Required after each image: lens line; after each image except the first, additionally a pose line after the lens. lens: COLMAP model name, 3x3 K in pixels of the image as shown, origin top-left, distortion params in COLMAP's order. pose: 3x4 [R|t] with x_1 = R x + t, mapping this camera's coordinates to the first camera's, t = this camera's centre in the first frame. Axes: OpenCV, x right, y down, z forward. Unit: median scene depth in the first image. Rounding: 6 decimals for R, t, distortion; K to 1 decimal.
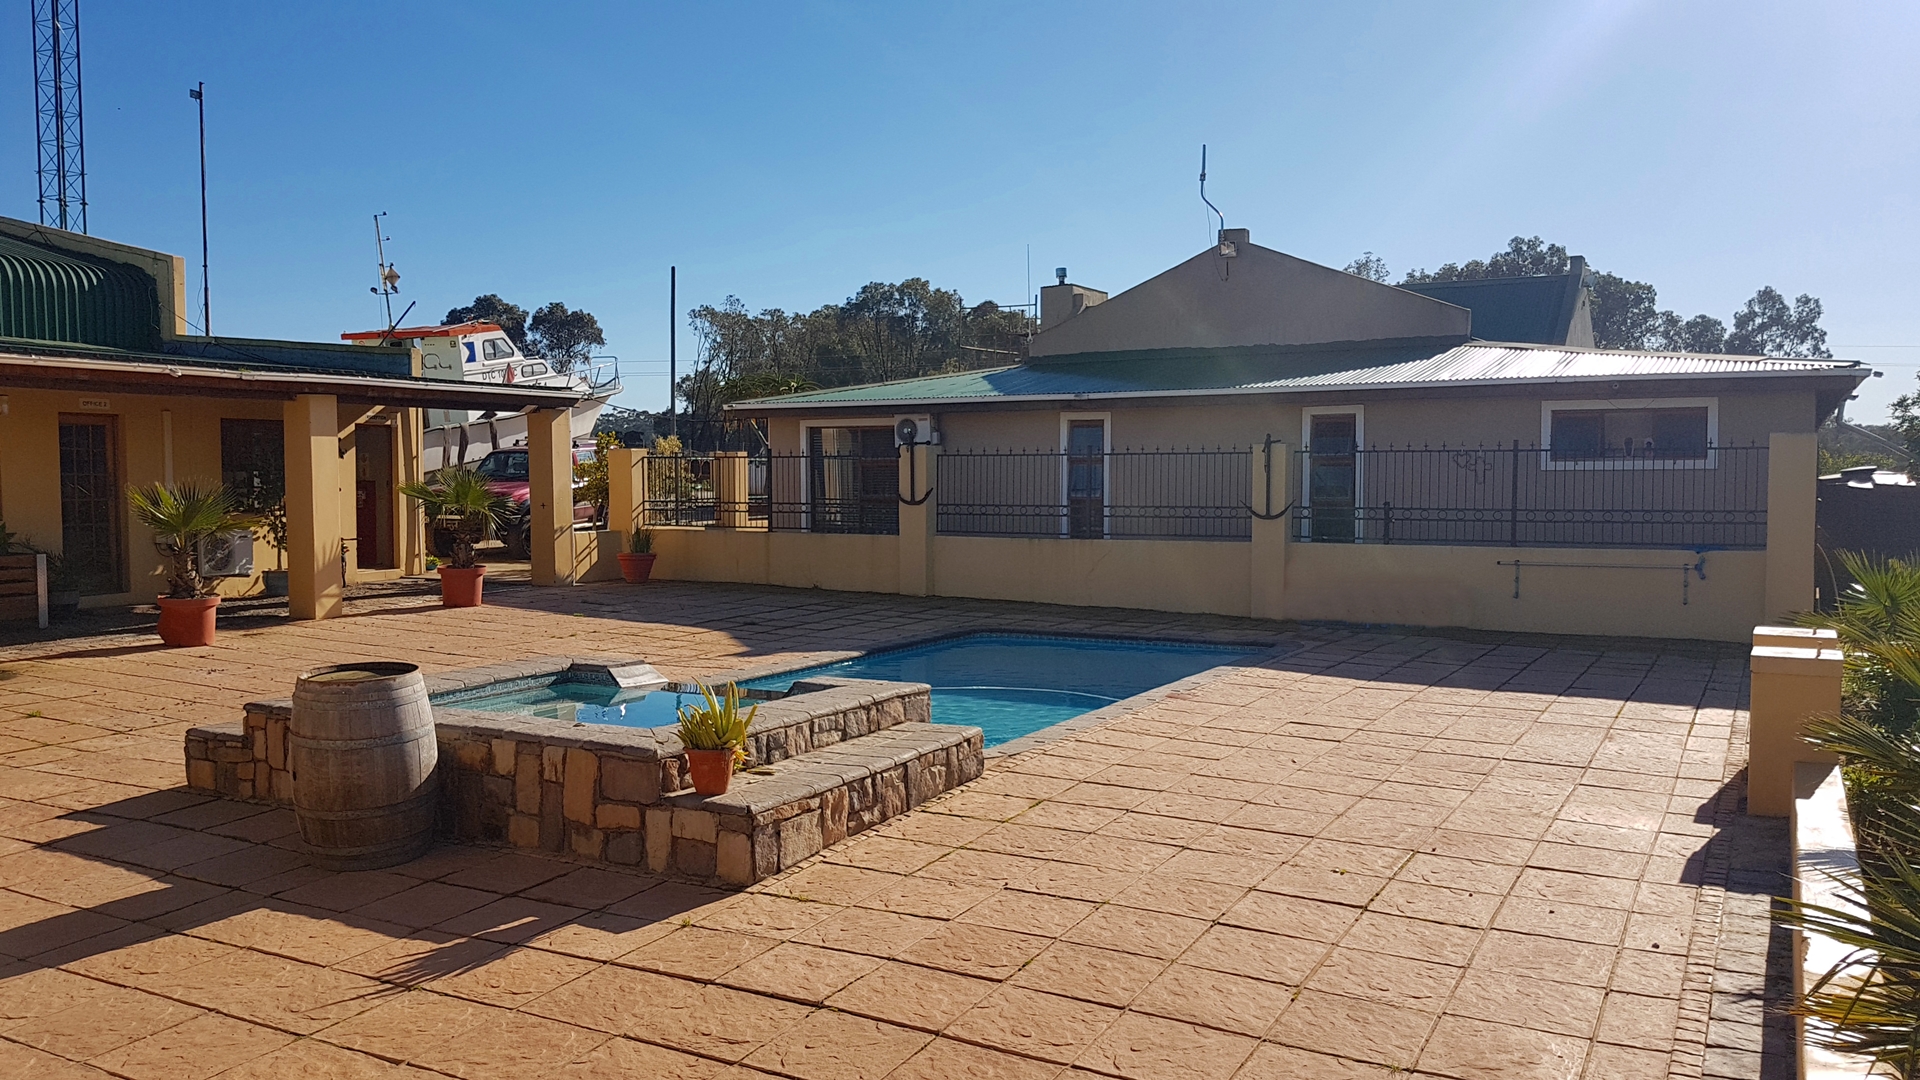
lens RADIAL K [[1469.0, 0, 961.0], [0, 1469.0, 539.4], [0, 0, 1]] dist [-0.000130, -0.005167]
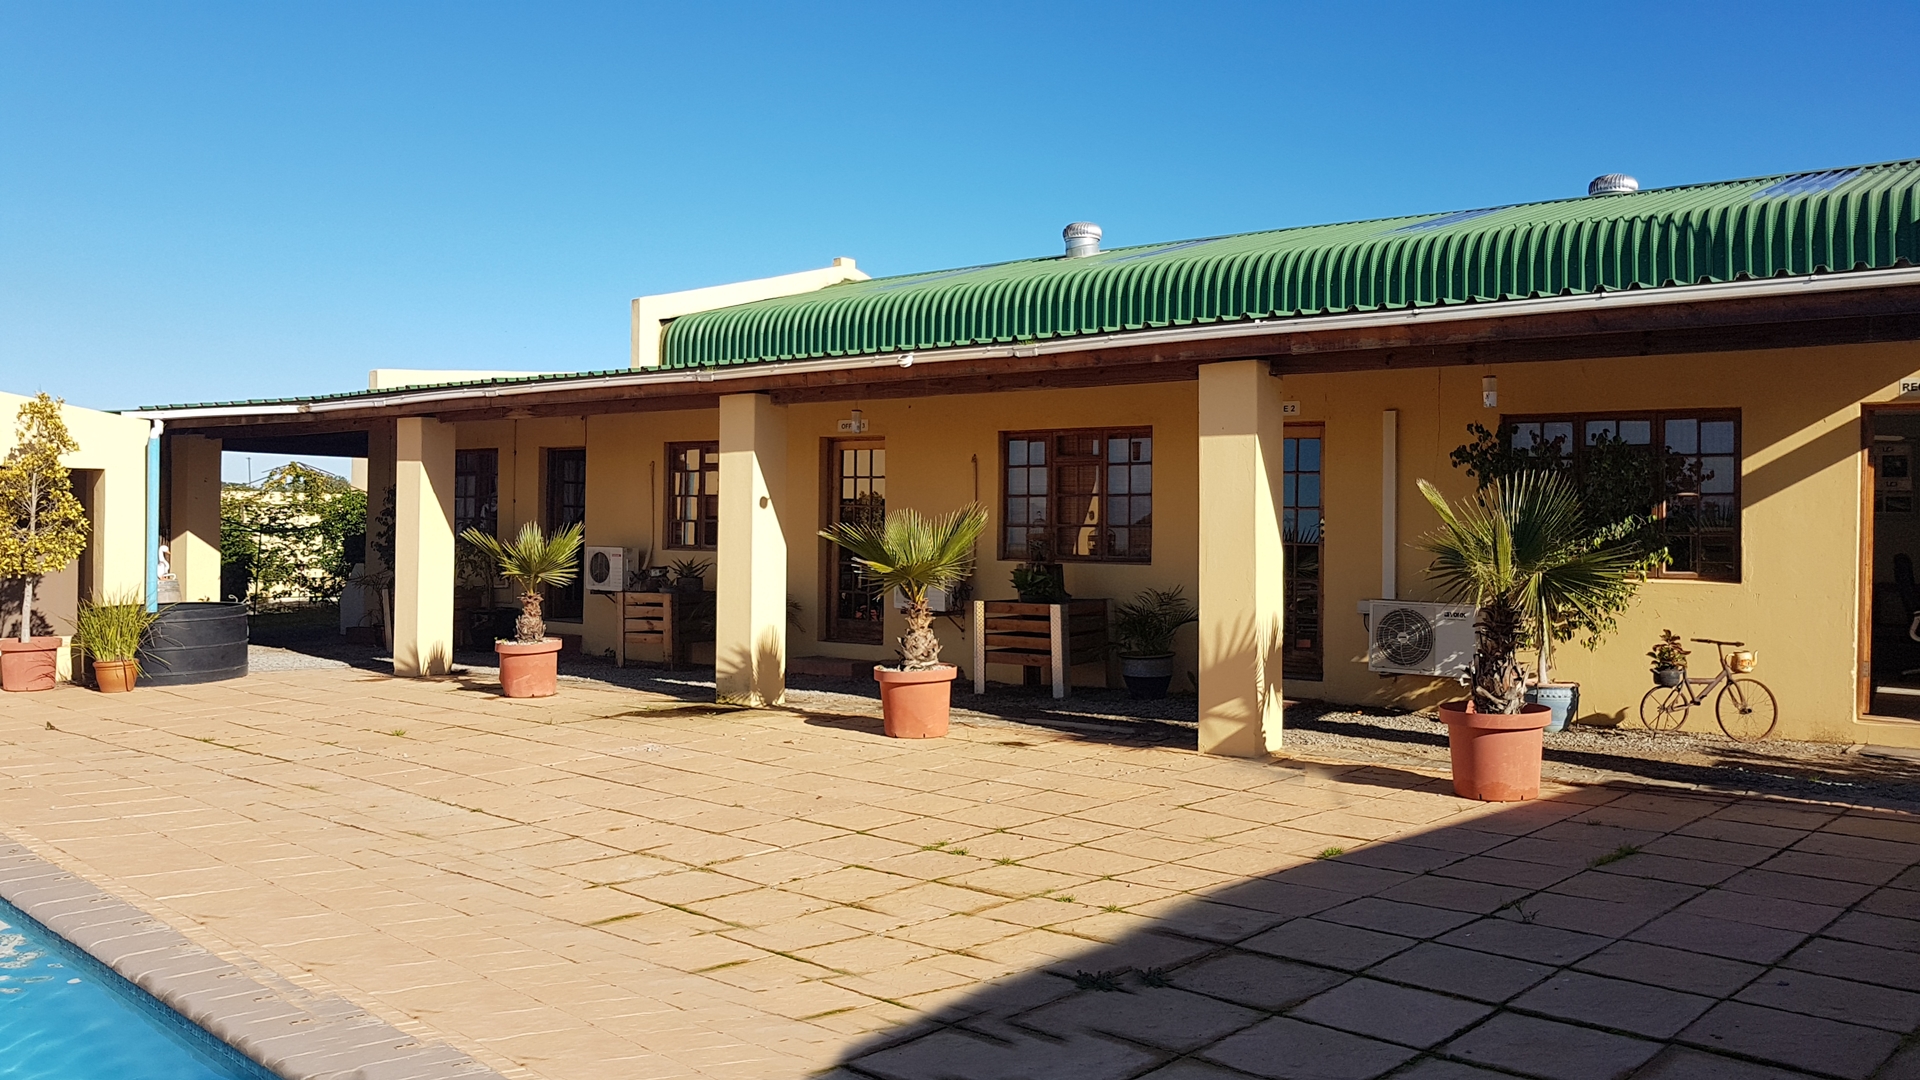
lens RADIAL K [[1469.0, 0, 961.9], [0, 1469.0, 533.0], [0, 0, 1]] dist [-0.000130, -0.005167]
pose [[-0.248559, 0.004728, -0.968605, 0.141774], [-0.055578, 0.998271, 0.019135, -0.037253], [0.967021, 0.058590, -0.247866, 1.034488]]
